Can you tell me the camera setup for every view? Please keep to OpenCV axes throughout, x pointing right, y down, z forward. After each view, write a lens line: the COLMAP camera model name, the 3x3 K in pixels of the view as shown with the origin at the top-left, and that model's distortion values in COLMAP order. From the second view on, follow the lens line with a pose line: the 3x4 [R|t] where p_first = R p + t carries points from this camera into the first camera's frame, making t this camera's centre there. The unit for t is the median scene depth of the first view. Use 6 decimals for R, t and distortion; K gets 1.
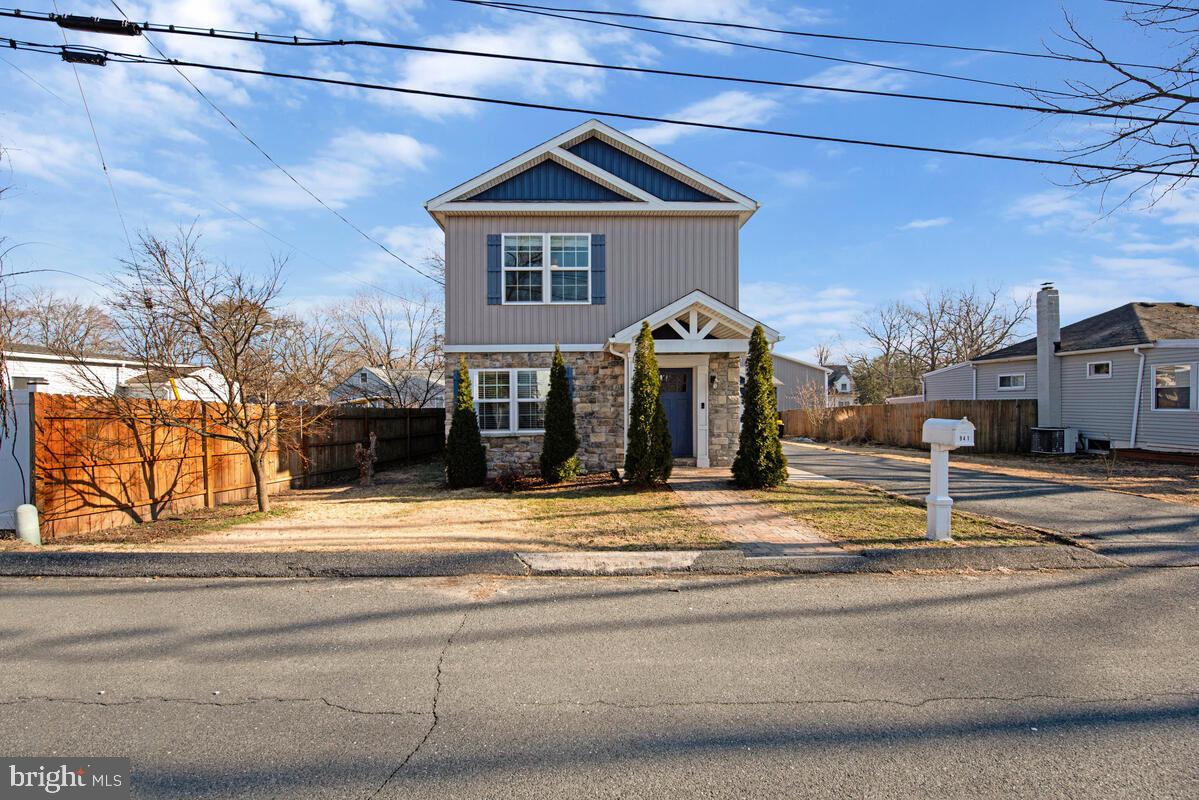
lens RADIAL K [[488.4, 0, 599.6], [0, 488.4, 401.5], [0, 0, 1]] dist [-0.021993, -0.000913]
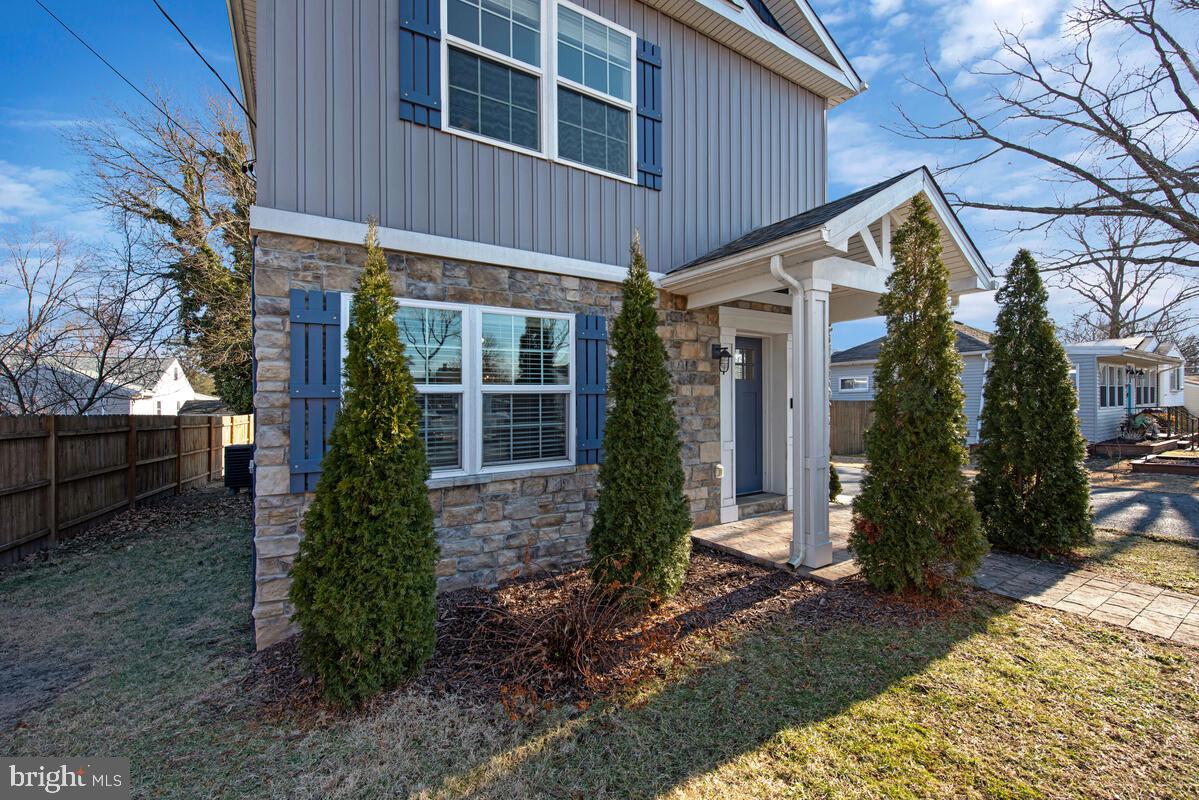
lens RADIAL K [[488.4, 0, 604.7], [0, 488.4, 401.9], [0, 0, 1]] dist [-0.021993, -0.000913]
pose [[0.866791, 0.001711, 0.498668, -0.273958], [0.003952, 0.999939, -0.010301, 0.012182], [-0.498655, 0.010900, 0.866732, 0.618266]]
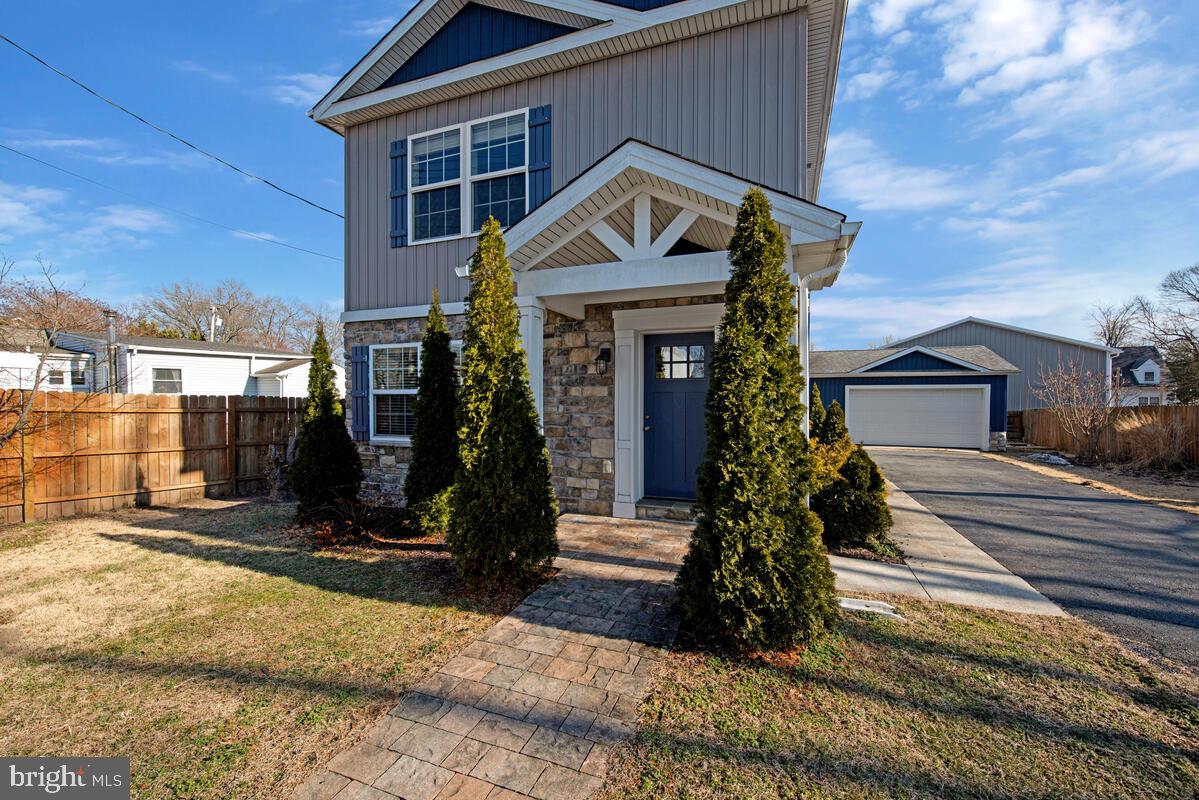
lens RADIAL K [[488.4, 0, 595.5], [0, 488.4, 396.3], [0, 0, 1]] dist [-0.021993, -0.000913]
pose [[0.920589, 0.010633, -0.390388, 0.287259], [-0.007959, 0.999932, 0.008465, -0.003491], [0.390451, -0.004685, 0.920612, 0.493359]]
